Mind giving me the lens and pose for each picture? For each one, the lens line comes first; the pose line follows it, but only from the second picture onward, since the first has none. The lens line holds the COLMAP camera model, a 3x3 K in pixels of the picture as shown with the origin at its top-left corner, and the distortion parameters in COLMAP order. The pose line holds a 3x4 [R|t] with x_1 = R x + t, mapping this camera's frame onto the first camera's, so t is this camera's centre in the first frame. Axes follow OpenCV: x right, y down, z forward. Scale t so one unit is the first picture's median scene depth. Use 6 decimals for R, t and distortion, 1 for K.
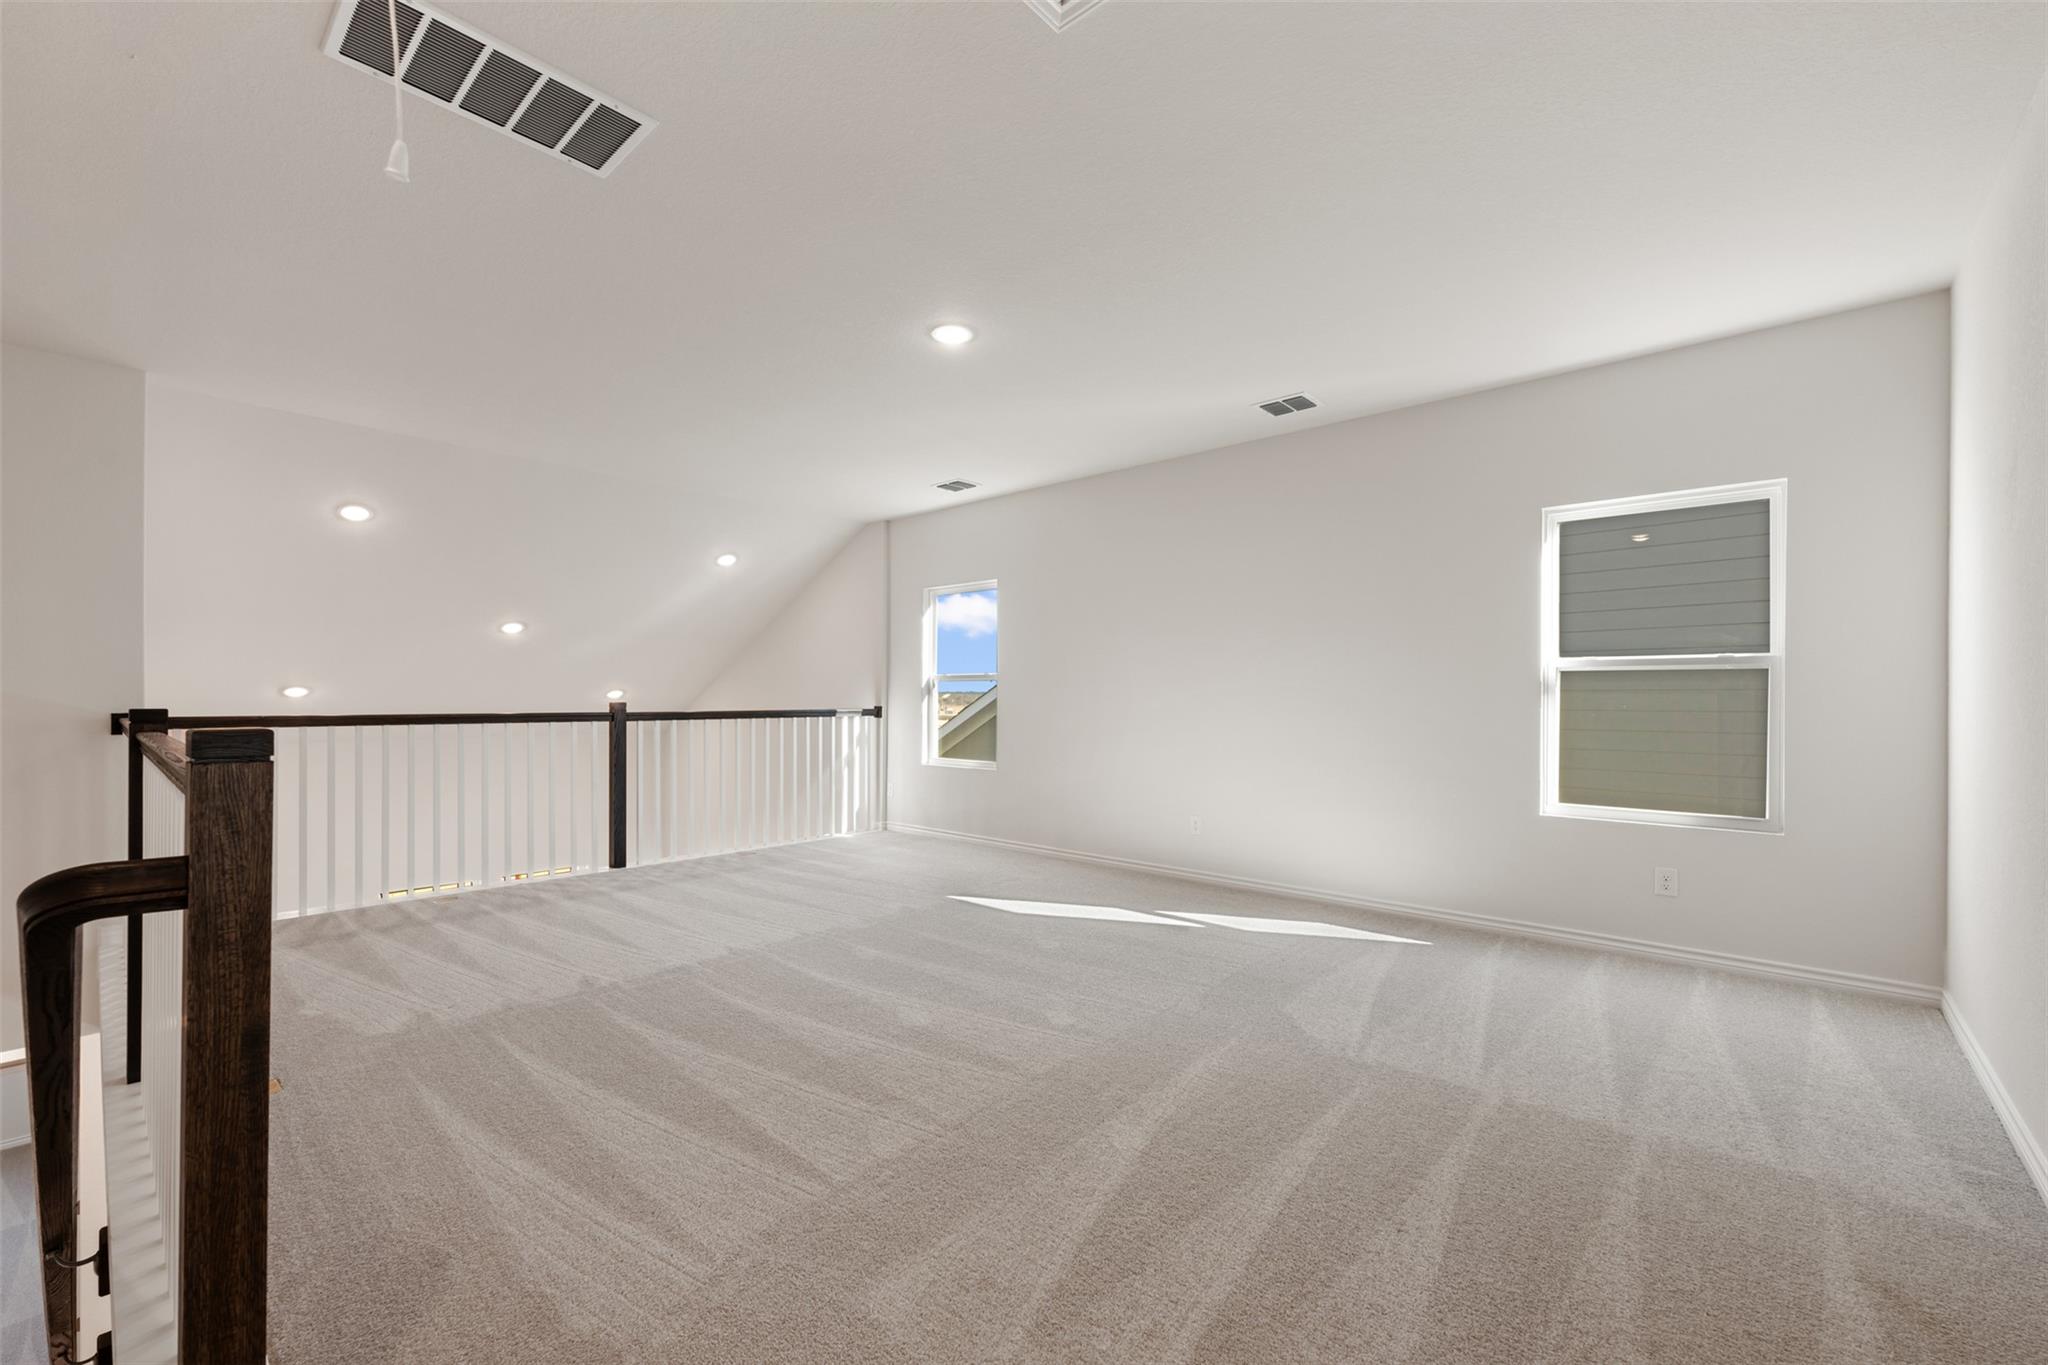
lens RADIAL K [[813.0, 0, 1027.7], [0, 813.0, 696.2], [0, 0, 1]] dist [-0.000742, -0.000060]
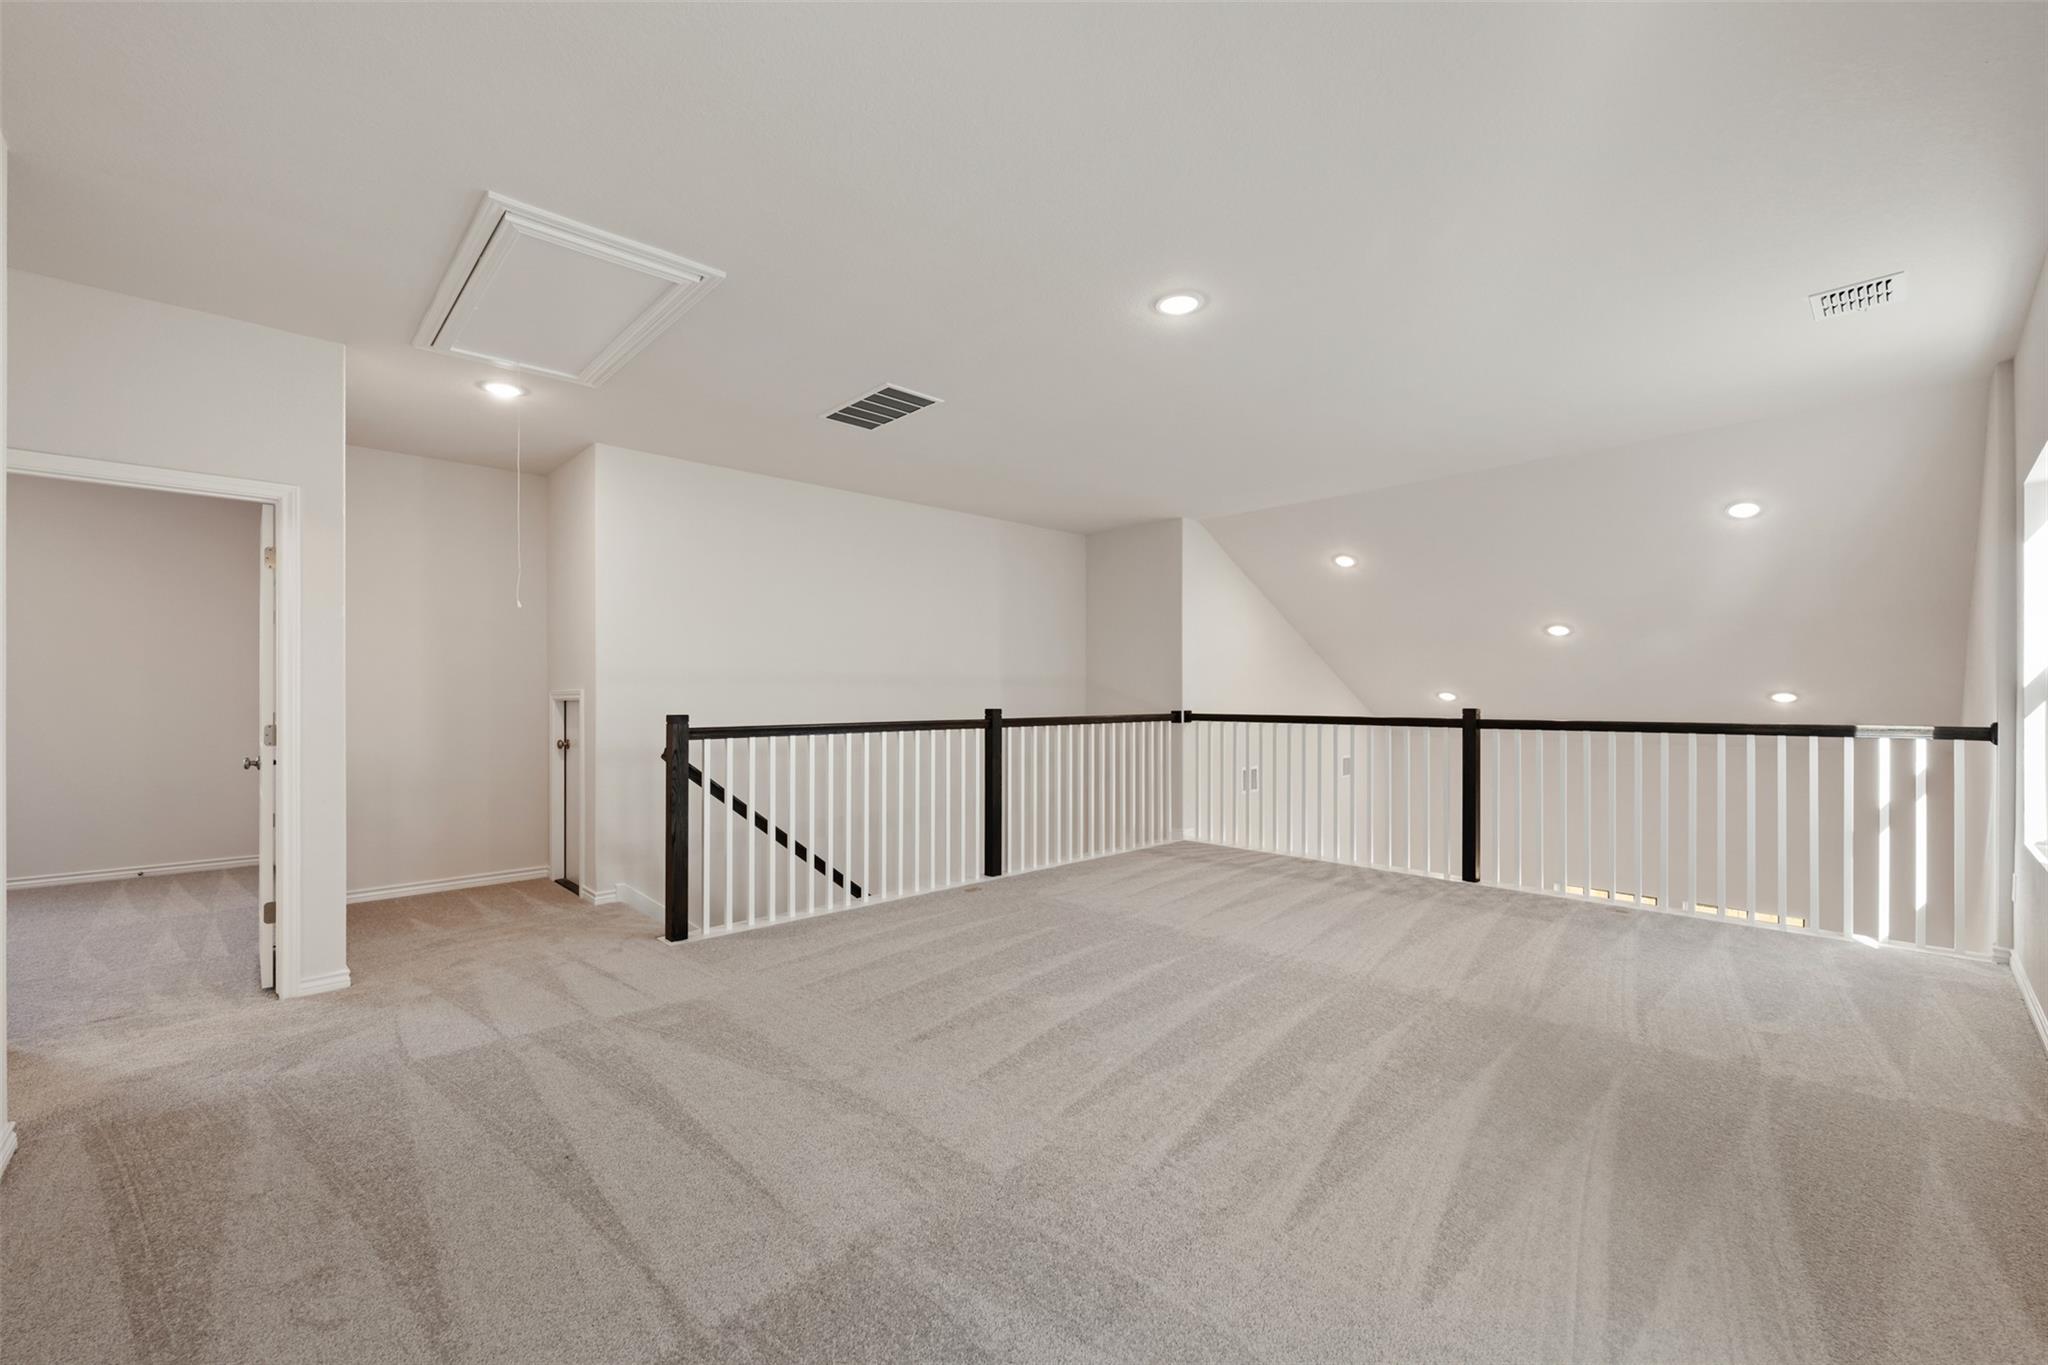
lens RADIAL K [[813.0, 0, 1020.4], [0, 813.0, 690.6], [0, 0, 1]] dist [-0.000742, -0.000060]
pose [[-0.079741, -0.012896, -0.996732, 0.481340], [0.000985, 0.999915, -0.013016, -0.001719], [0.996815, -0.002019, -0.079722, 0.532937]]
